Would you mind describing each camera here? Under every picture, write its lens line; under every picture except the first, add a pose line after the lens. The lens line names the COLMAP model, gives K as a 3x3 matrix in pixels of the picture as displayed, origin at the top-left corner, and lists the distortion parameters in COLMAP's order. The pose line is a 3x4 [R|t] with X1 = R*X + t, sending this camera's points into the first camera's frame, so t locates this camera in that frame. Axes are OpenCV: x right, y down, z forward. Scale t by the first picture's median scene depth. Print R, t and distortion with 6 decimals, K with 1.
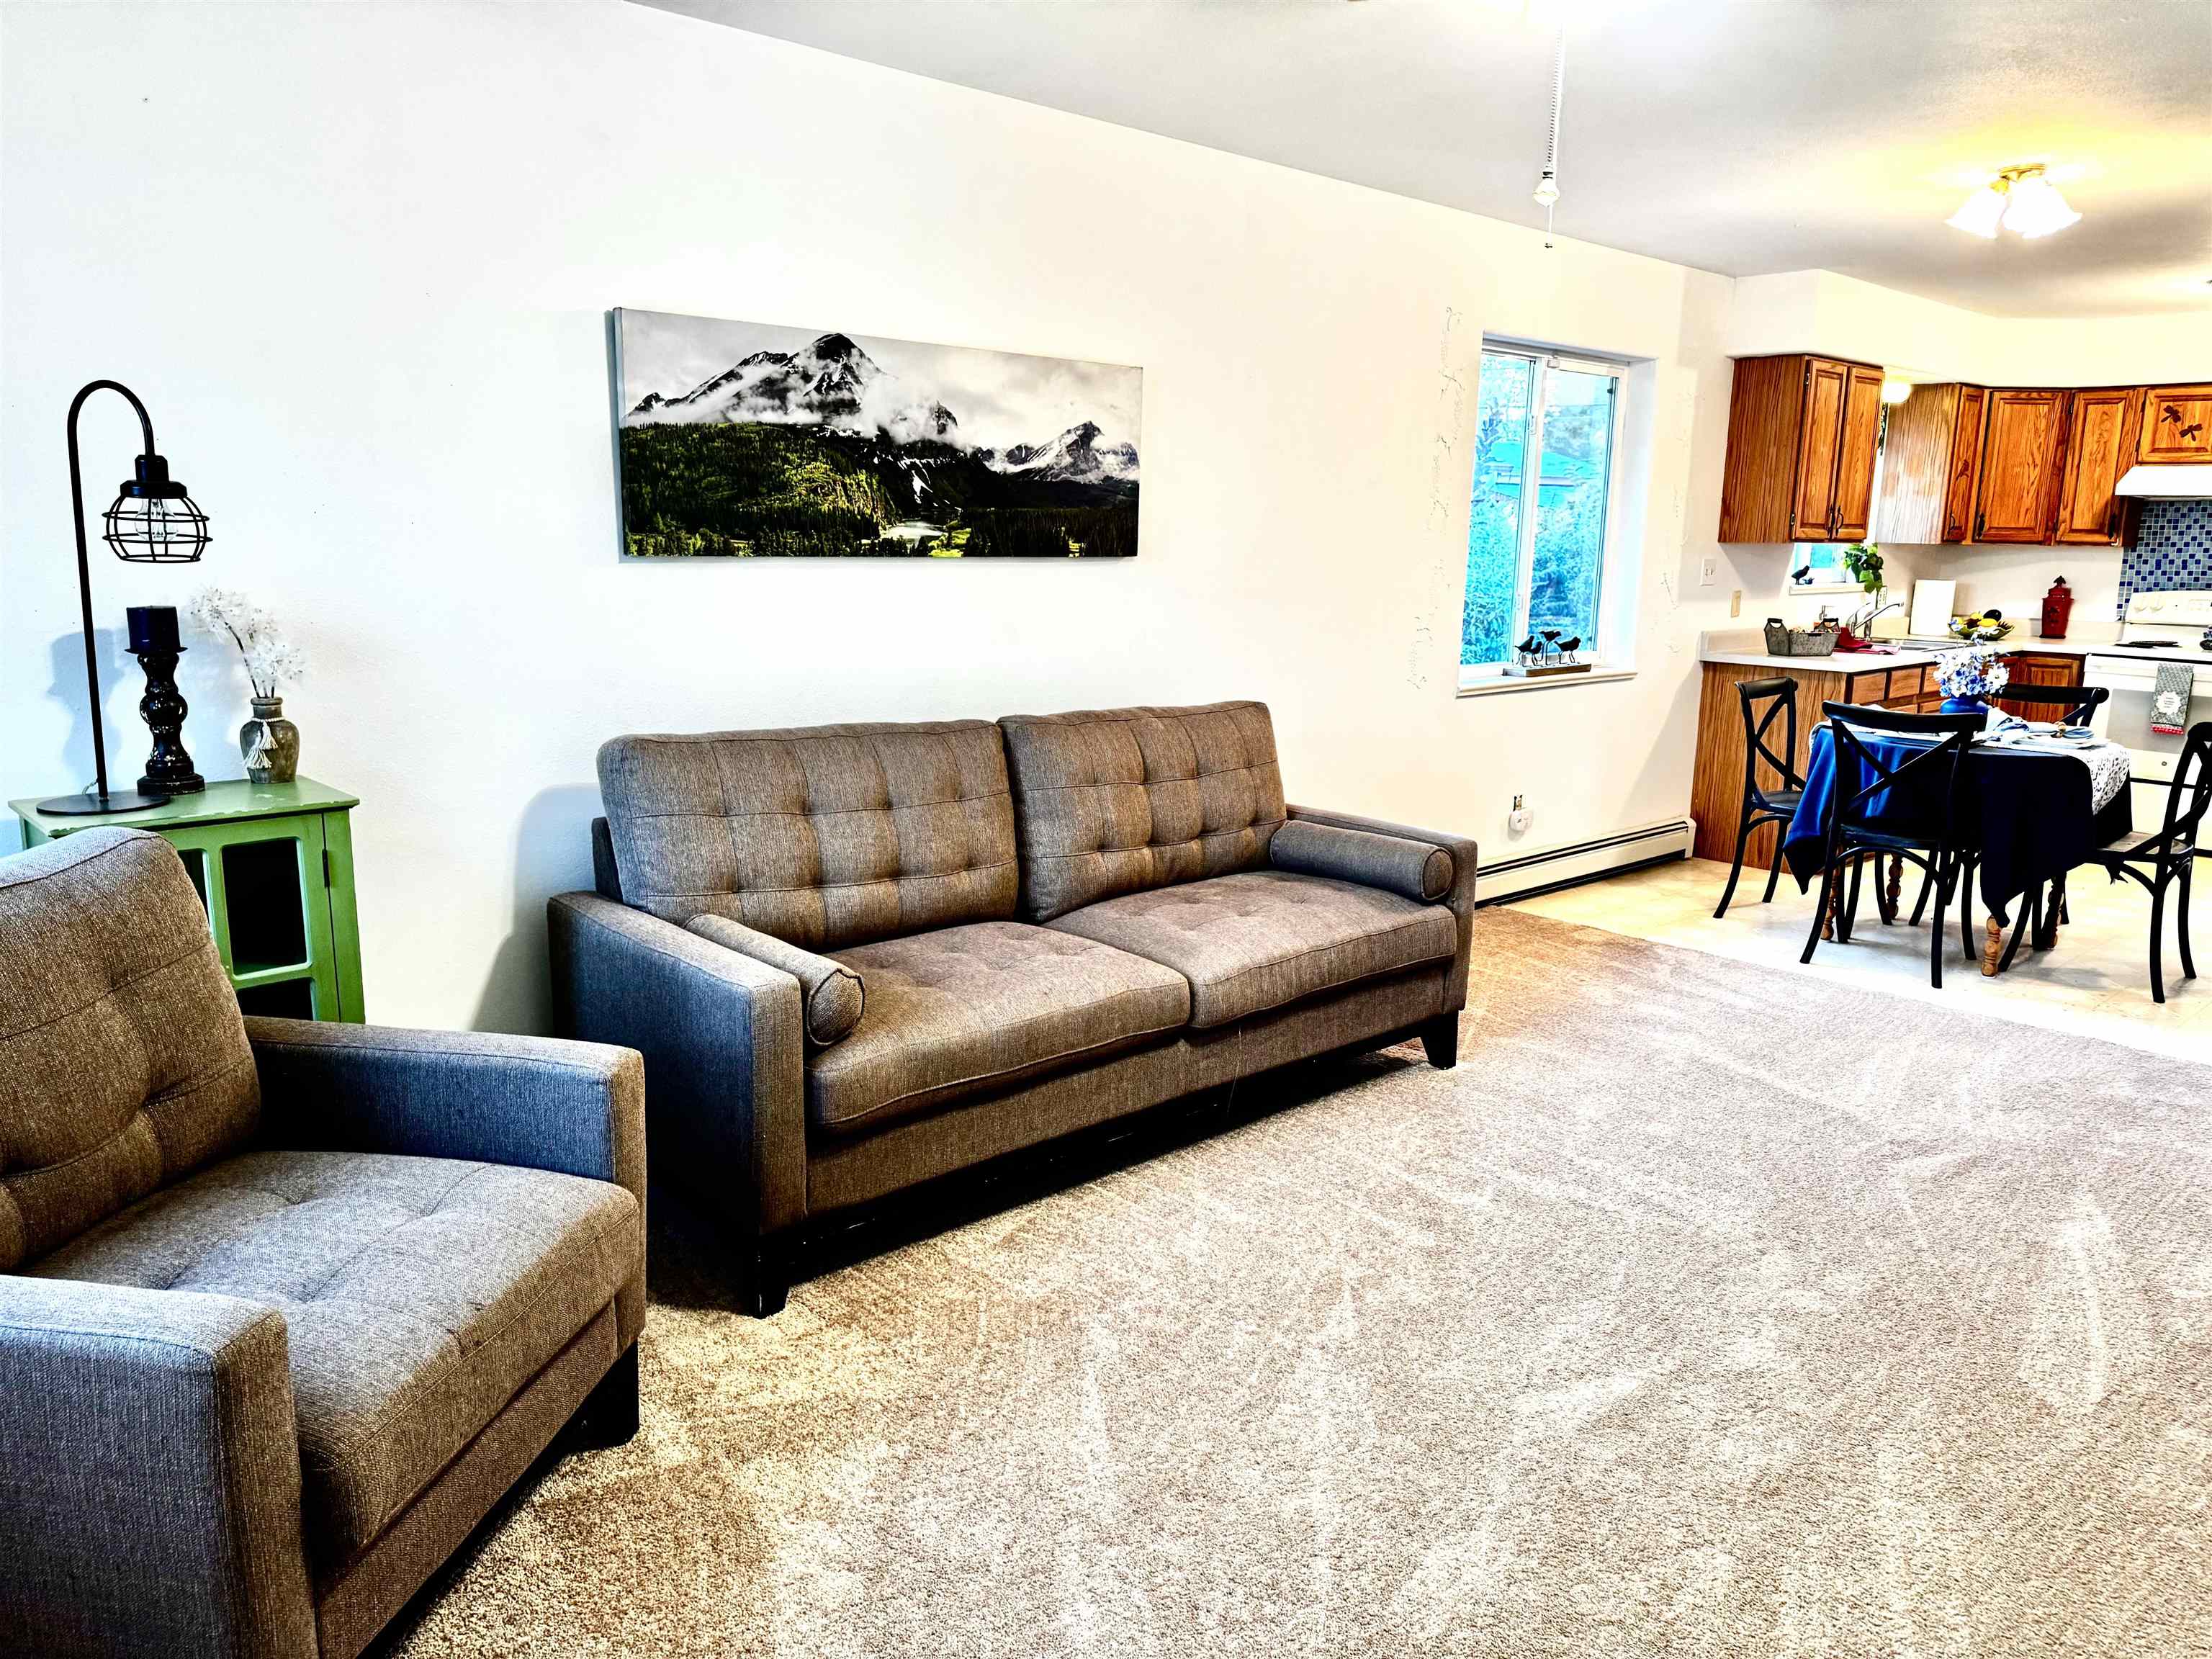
lens RADIAL K [[1537.9, 0, 1116.7], [0, 1537.9, 827.6], [0, 0, 1]] dist [0.136322, -0.165936]
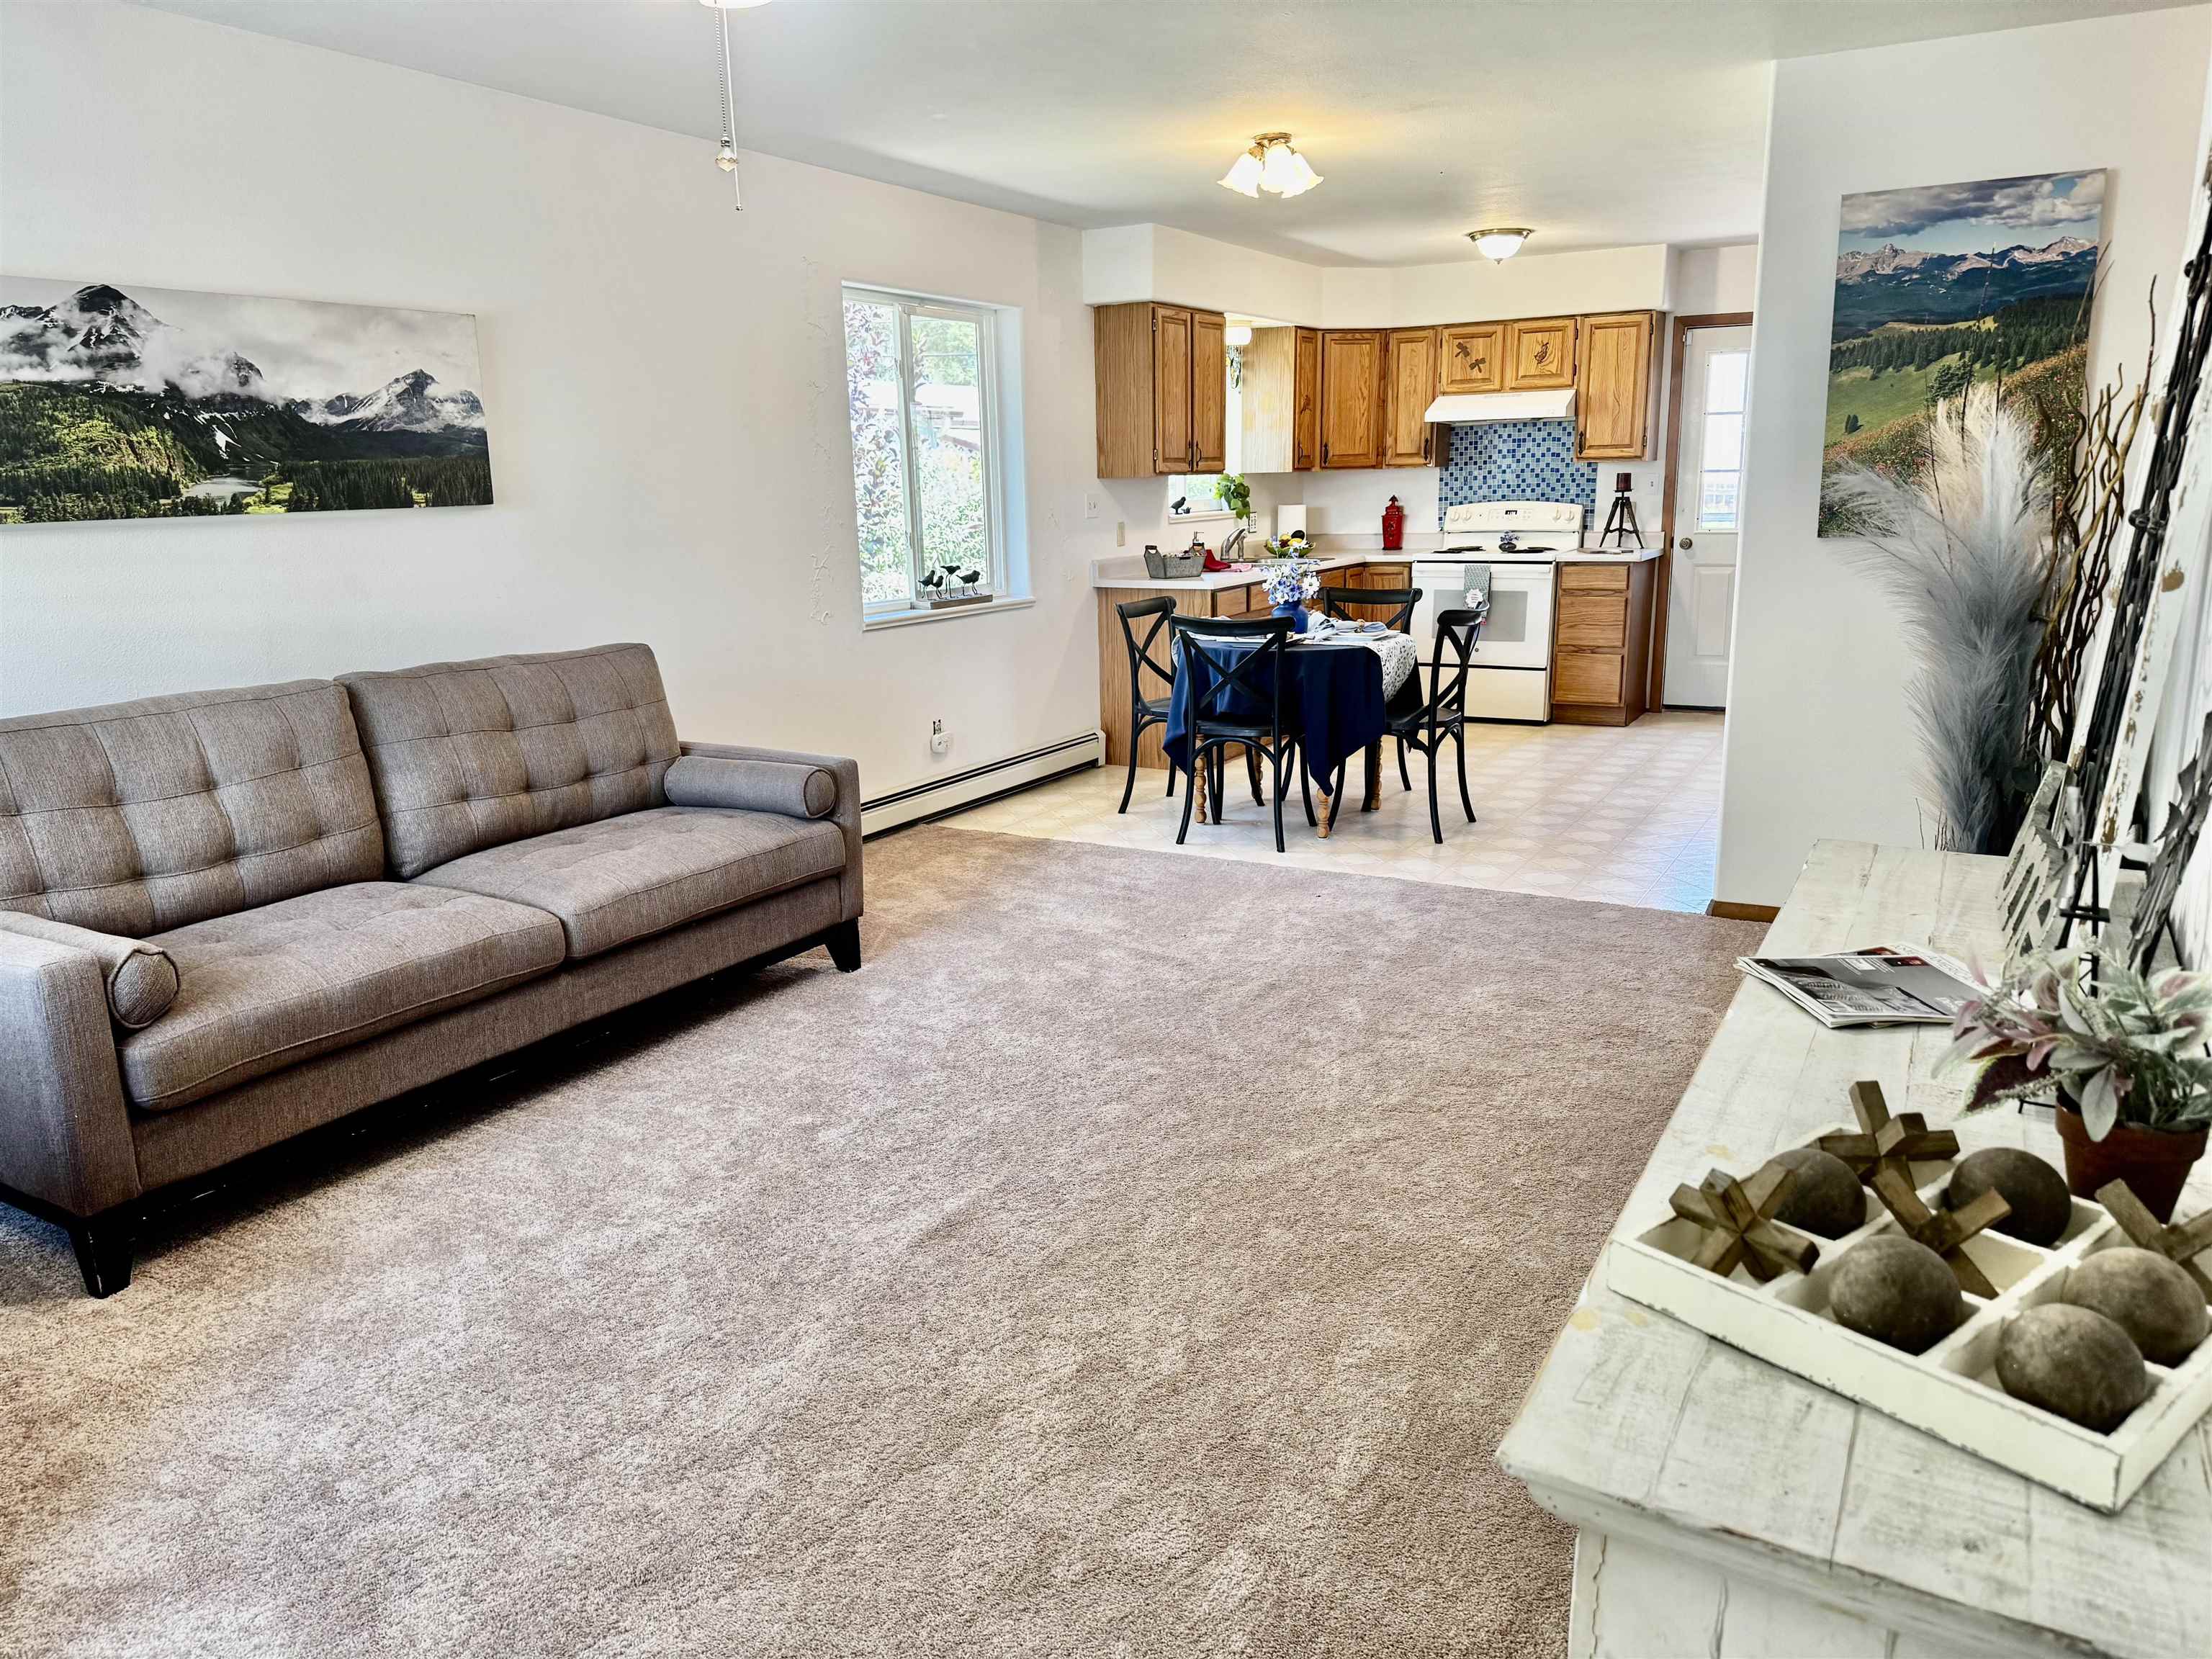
lens RADIAL K [[1550.8, 0, 1108.1], [0, 1550.8, 839.2], [0, 0, 1]] dist [0.113765, -0.139368]
pose [[0.955423, -0.105158, 0.275877, 0.093302], [0.094715, 0.994200, 0.050948, 0.024340], [-0.279634, -0.022547, 0.959842, -0.091466]]
